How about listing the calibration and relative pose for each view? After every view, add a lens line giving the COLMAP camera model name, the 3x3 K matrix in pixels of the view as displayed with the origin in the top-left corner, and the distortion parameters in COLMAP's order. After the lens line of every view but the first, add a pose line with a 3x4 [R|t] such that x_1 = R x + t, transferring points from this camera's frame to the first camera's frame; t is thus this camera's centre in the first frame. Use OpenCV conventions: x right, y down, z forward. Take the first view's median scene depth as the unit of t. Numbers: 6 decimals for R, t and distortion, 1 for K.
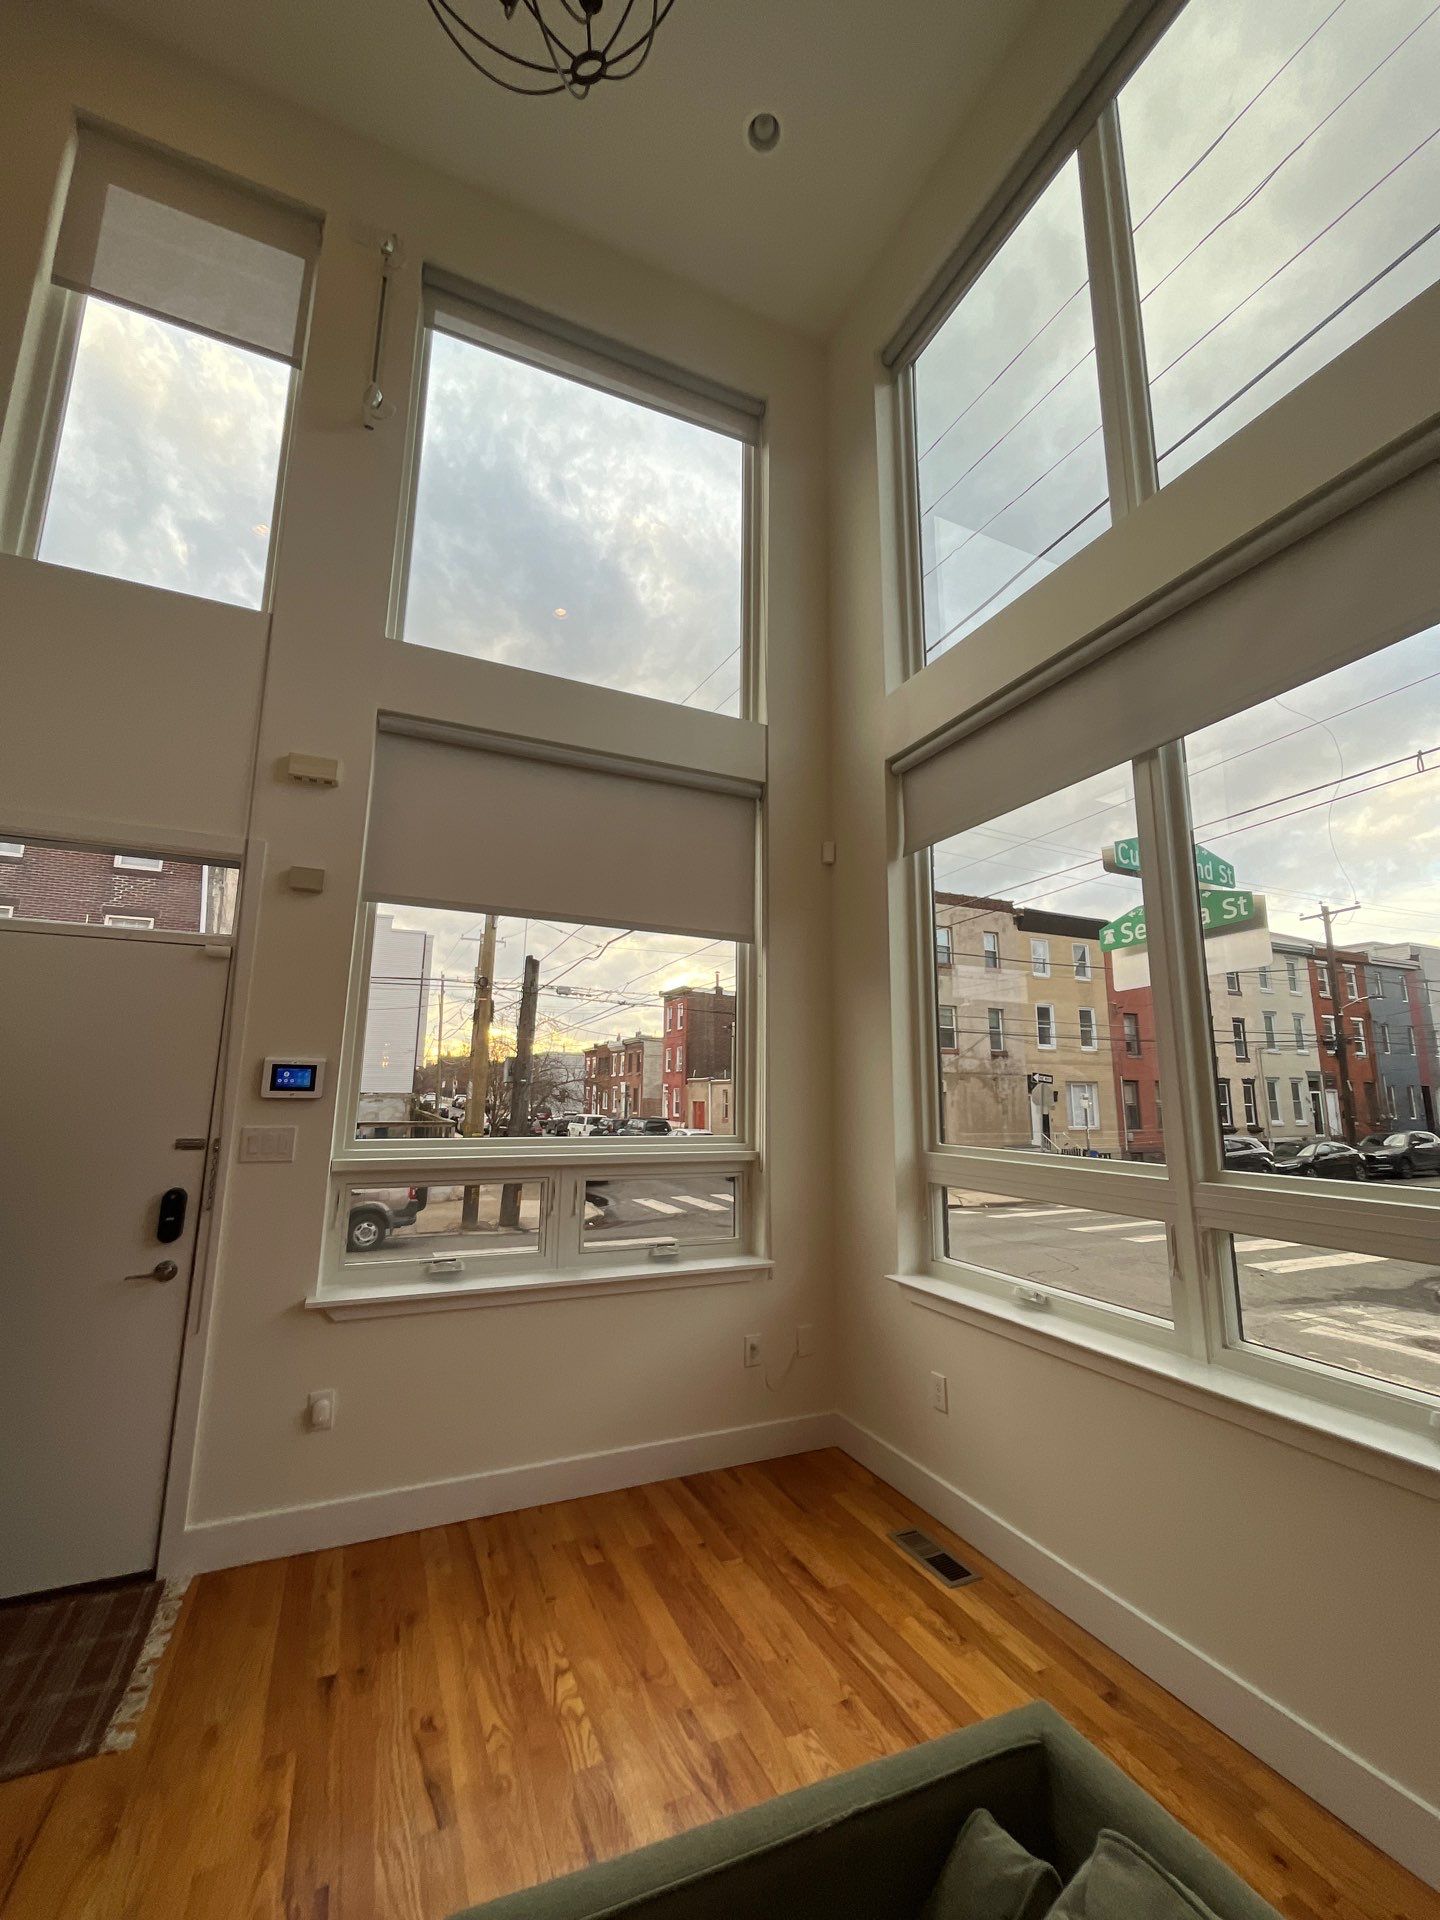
lens RADIAL K [[770.9, 0, 720.0], [0, 770.9, 960.0], [0, 0, 1]] dist [-0.002831, -0.000367]
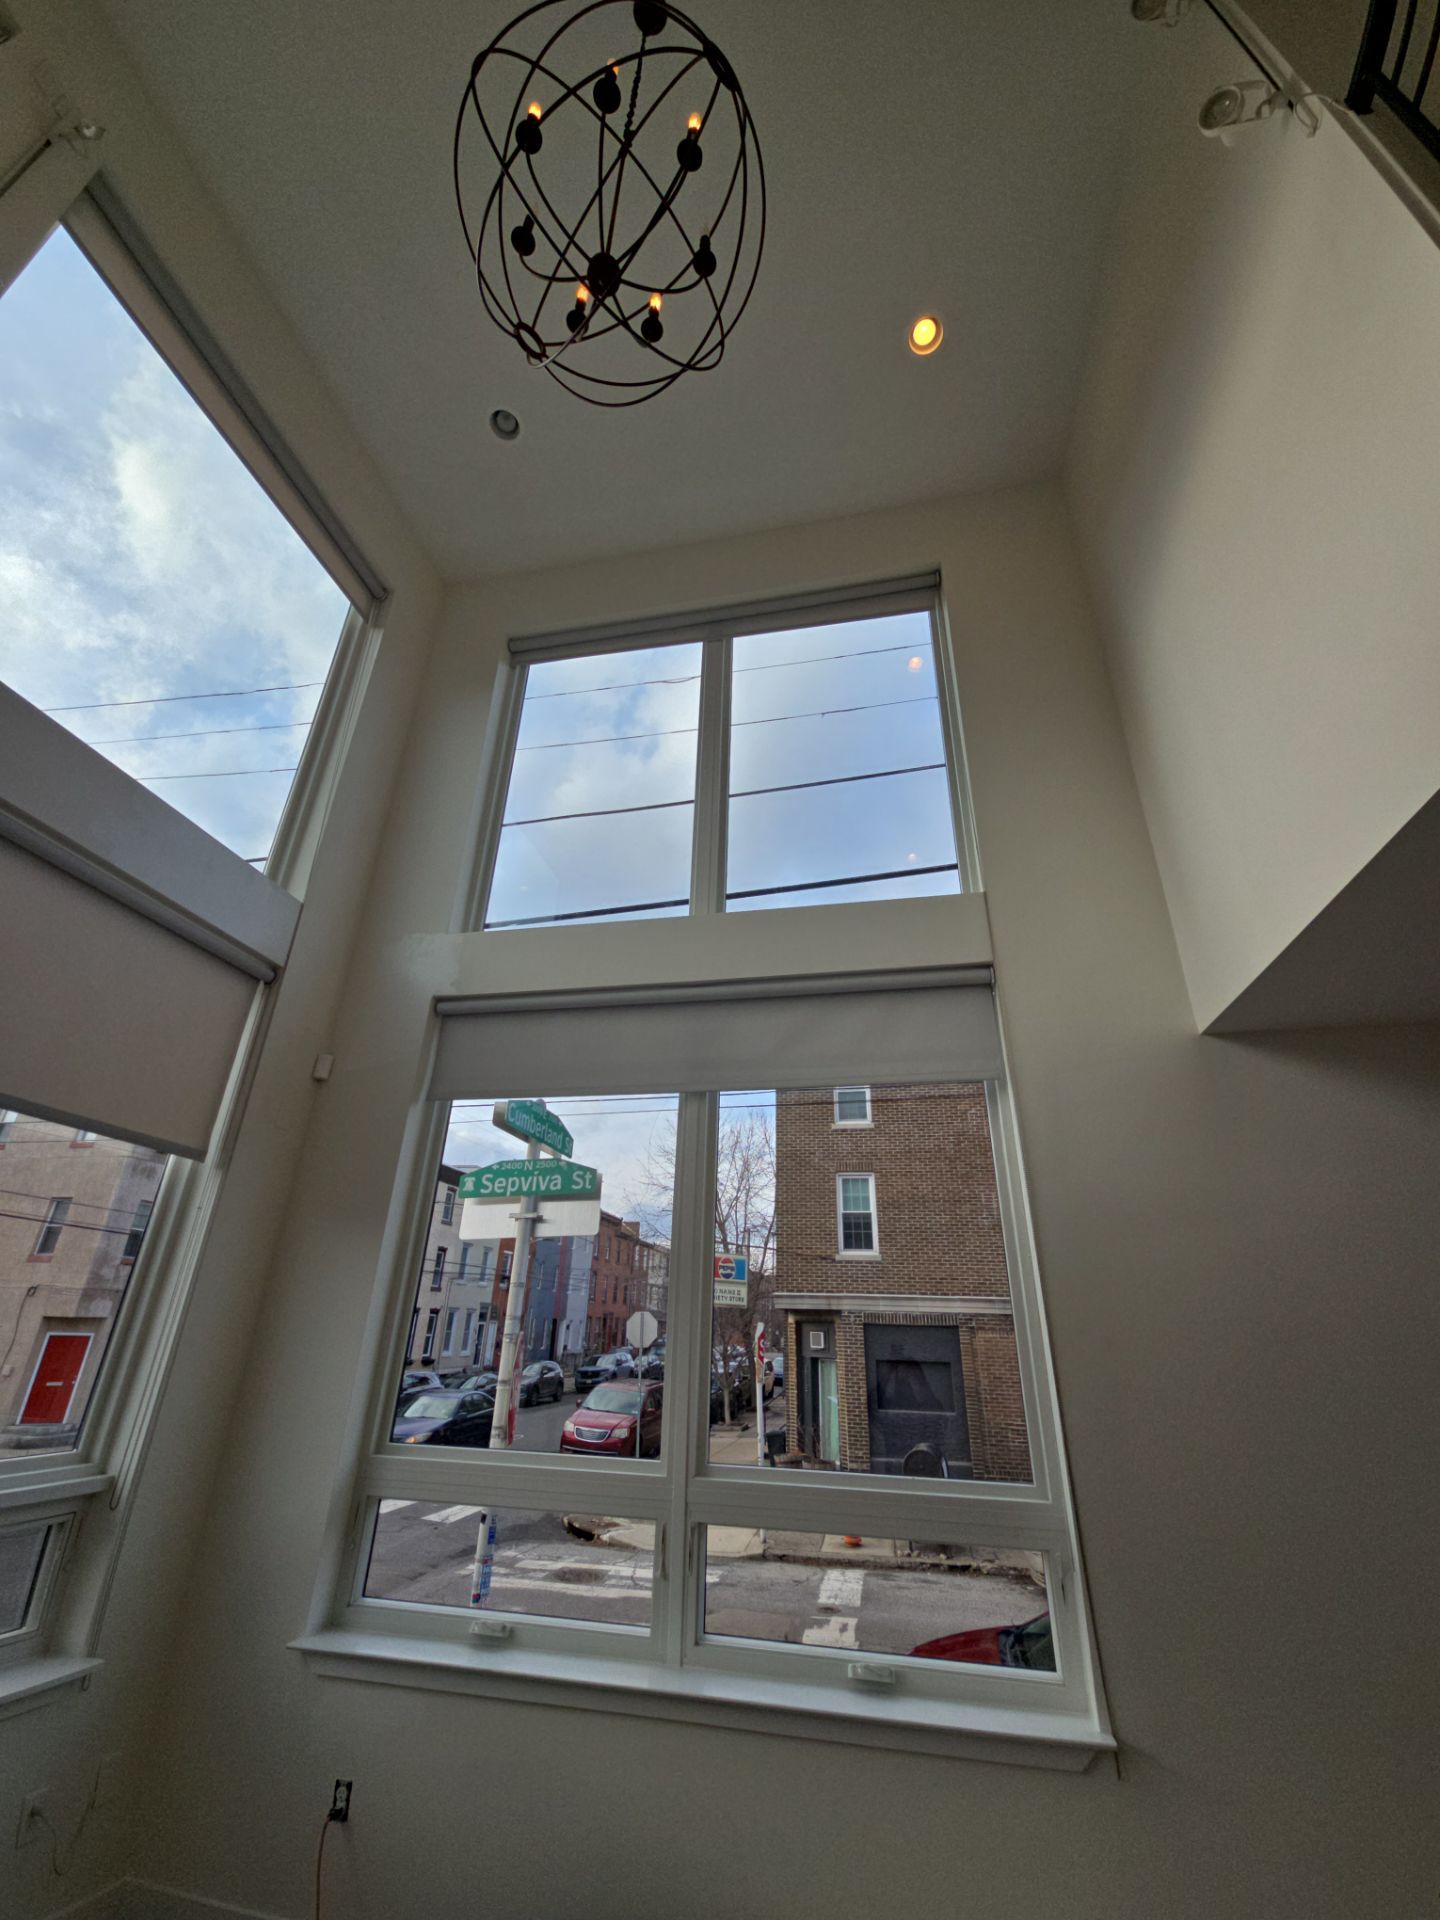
lens RADIAL K [[786.5, 0, 720.0], [0, 786.5, 960.0], [0, 0, 1]] dist [-0.011402, -0.000277]
pose [[0.588195, 0.353381, 0.727426, -0.108847], [-0.158935, 0.932449, -0.324466, -0.014353], [-0.792948, 0.075236, 0.604626, 0.043899]]
